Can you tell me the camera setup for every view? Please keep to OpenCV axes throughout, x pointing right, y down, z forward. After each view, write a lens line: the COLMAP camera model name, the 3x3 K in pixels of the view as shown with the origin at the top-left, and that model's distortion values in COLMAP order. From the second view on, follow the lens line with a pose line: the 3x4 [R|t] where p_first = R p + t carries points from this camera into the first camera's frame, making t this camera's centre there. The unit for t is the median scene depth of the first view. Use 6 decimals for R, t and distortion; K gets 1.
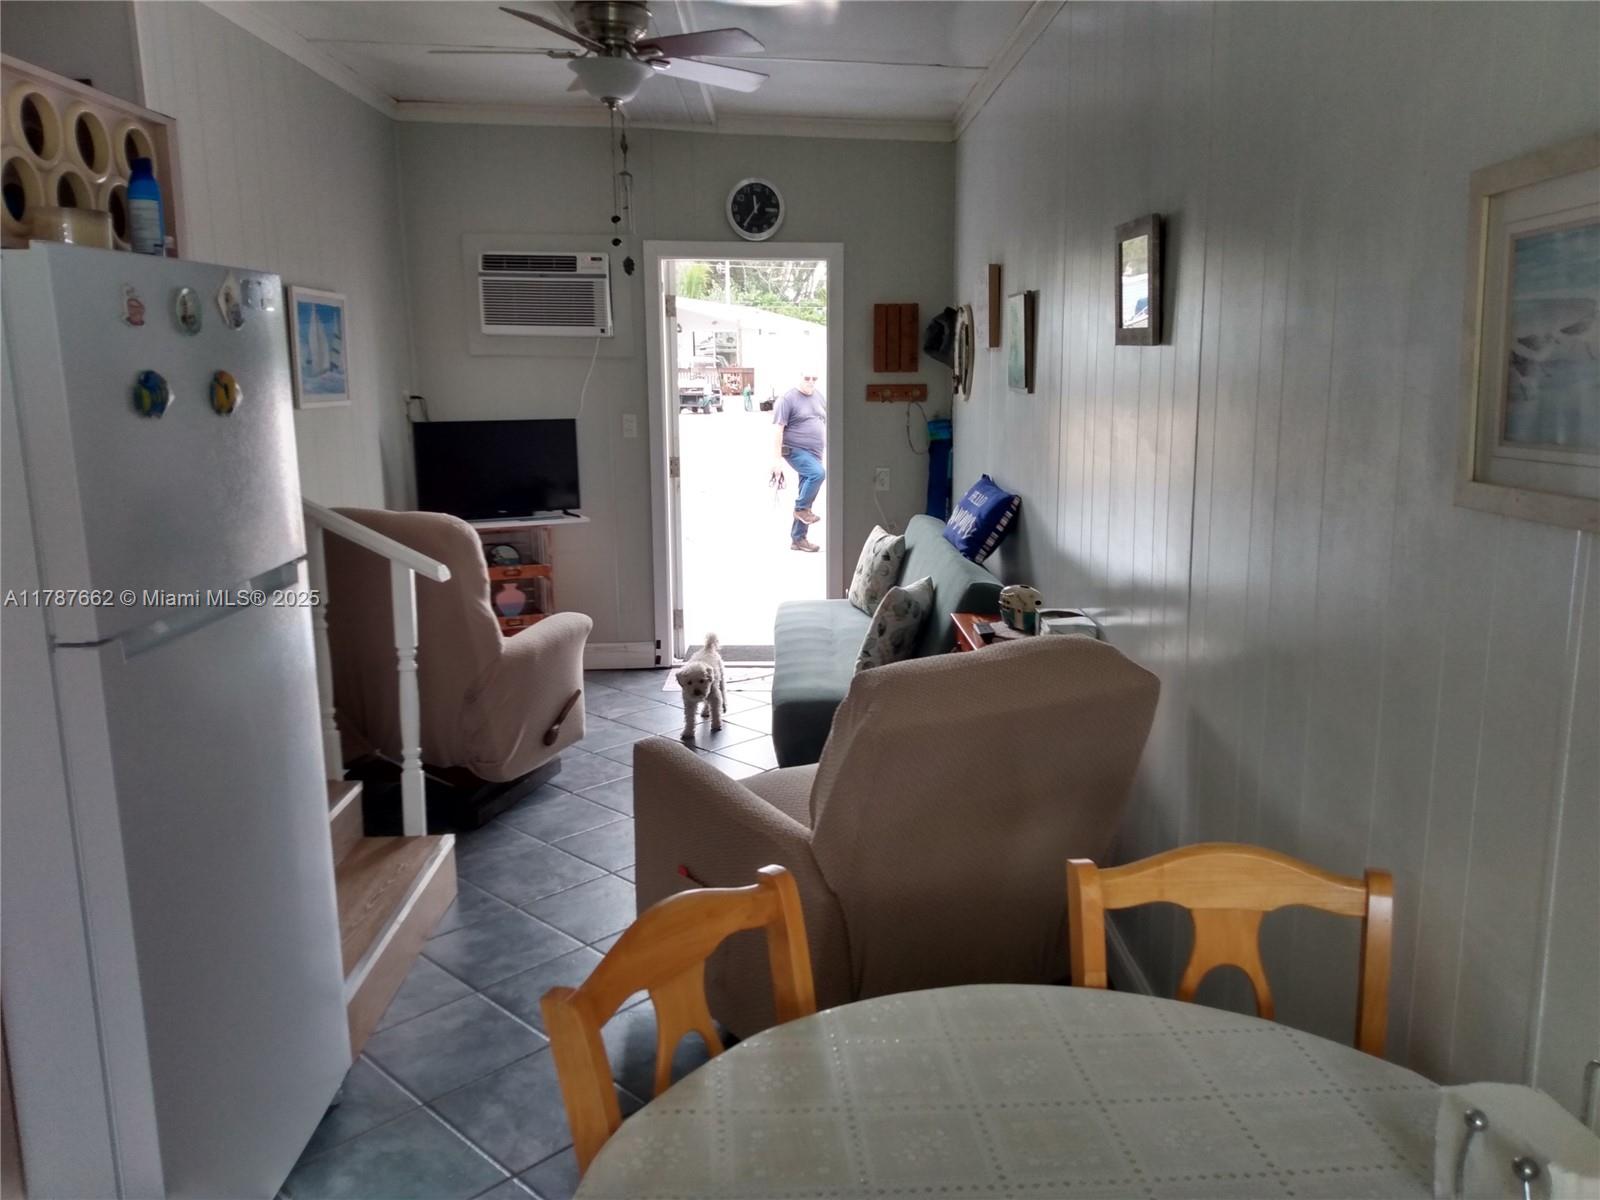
lens RADIAL K [[1248.8, 0, 834.1], [0, 1248.8, 608.4], [0, 0, 1]] dist [0.053328, -0.105451]
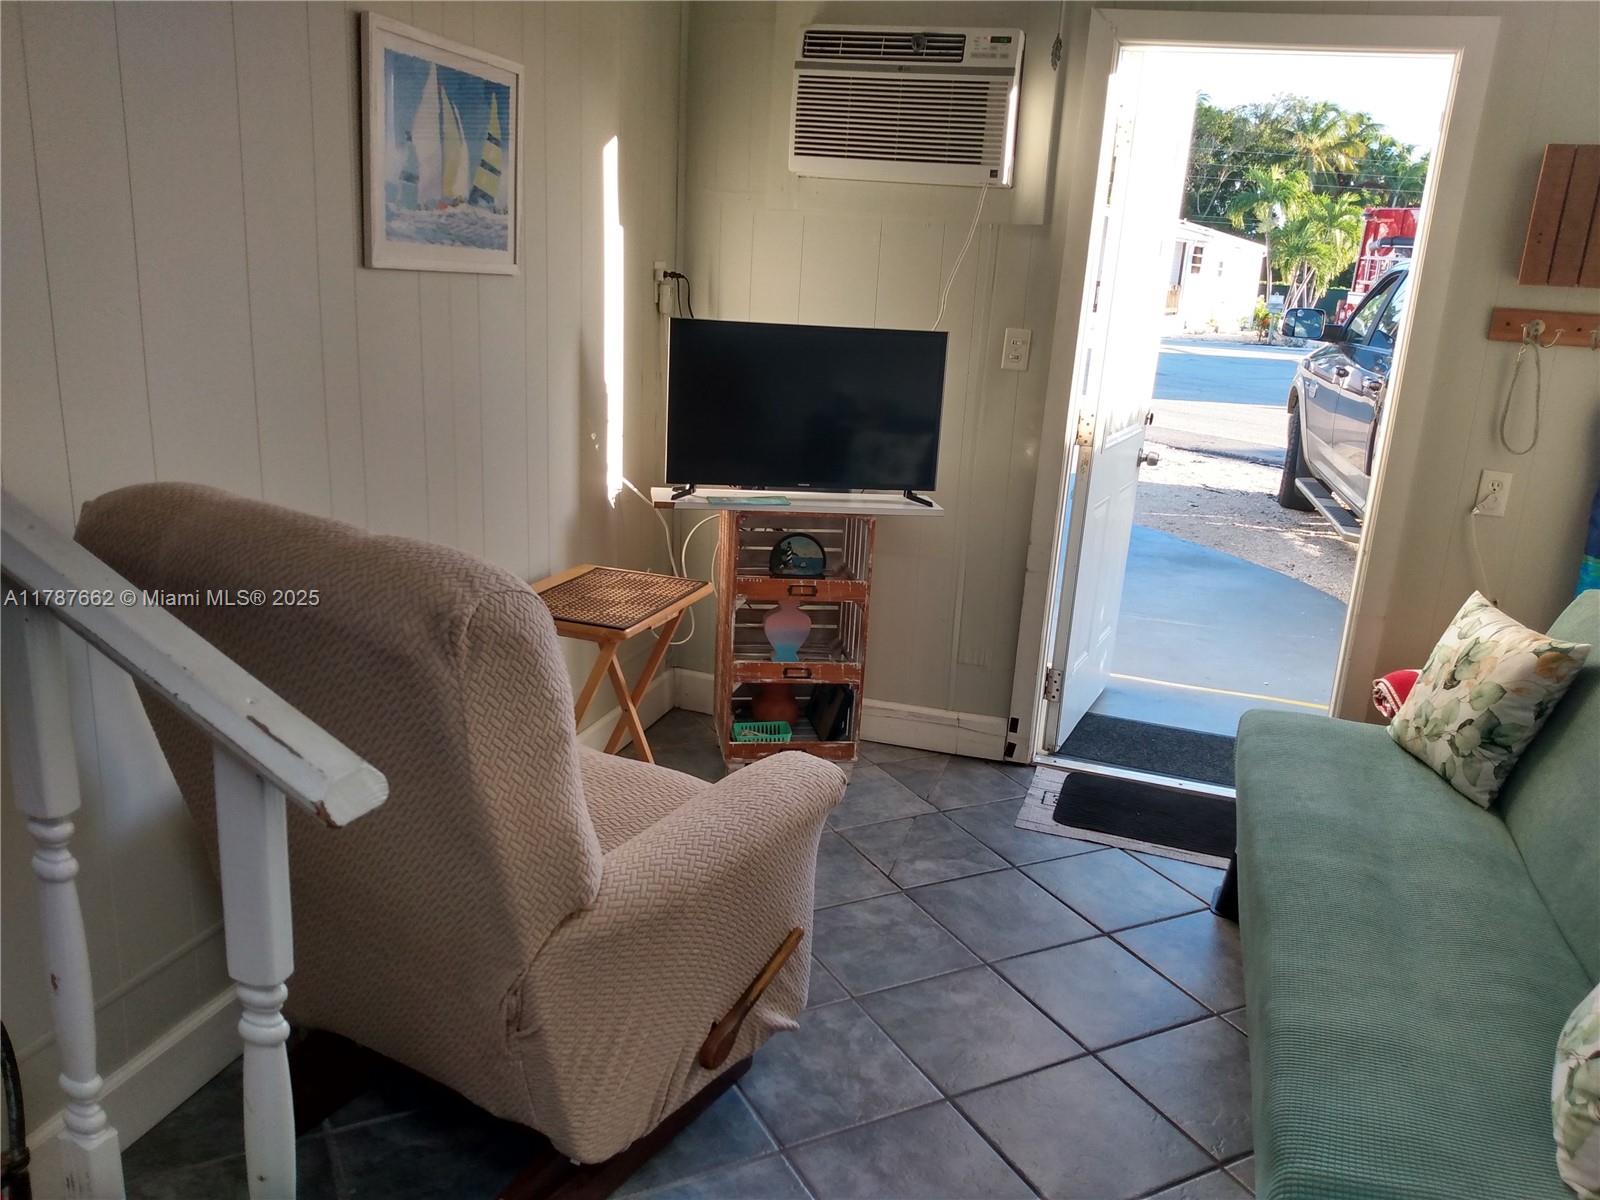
lens RADIAL K [[1254.6, 0, 822.0], [0, 1254.6, 593.3], [0, 0, 1]] dist [0.058715, -0.075872]
pose [[0.940574, 0.147033, -0.306106, -0.057711], [-0.130499, 0.988689, 0.073918, -0.069921], [0.313512, -0.029579, 0.949123, 0.442909]]
